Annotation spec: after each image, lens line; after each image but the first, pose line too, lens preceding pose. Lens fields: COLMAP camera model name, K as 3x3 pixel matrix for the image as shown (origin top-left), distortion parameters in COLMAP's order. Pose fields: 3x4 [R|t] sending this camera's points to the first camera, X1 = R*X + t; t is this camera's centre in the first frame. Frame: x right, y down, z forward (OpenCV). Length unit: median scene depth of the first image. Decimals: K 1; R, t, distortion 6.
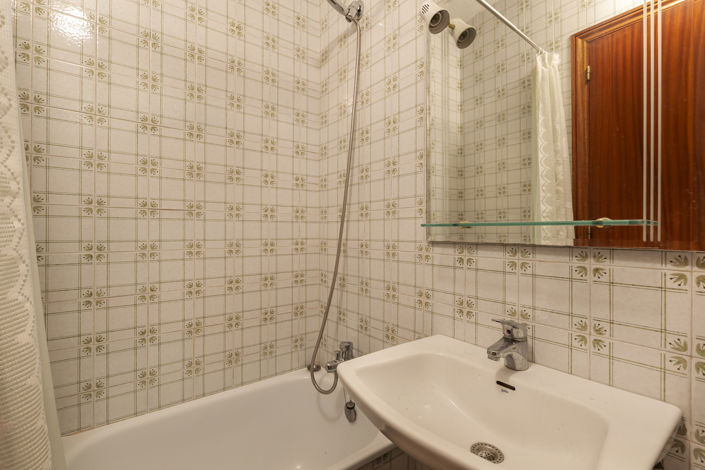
lens RADIAL K [[319.0, 0, 352.4], [0, 319.0, 229.9], [0, 0, 1]] dist [0.010920, 0.000615]
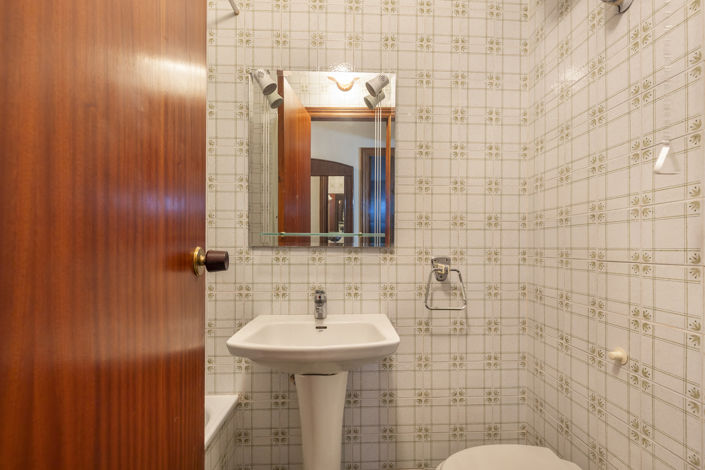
lens RADIAL K [[319.0, 0, 353.6], [0, 319.0, 239.4], [0, 0, 1]] dist [0.010920, 0.000615]
pose [[0.615300, 0.006163, 0.788269, -0.598198], [-0.005654, 0.999978, -0.003404, 0.010573], [-0.788273, -0.002363, 0.615322, -0.152806]]
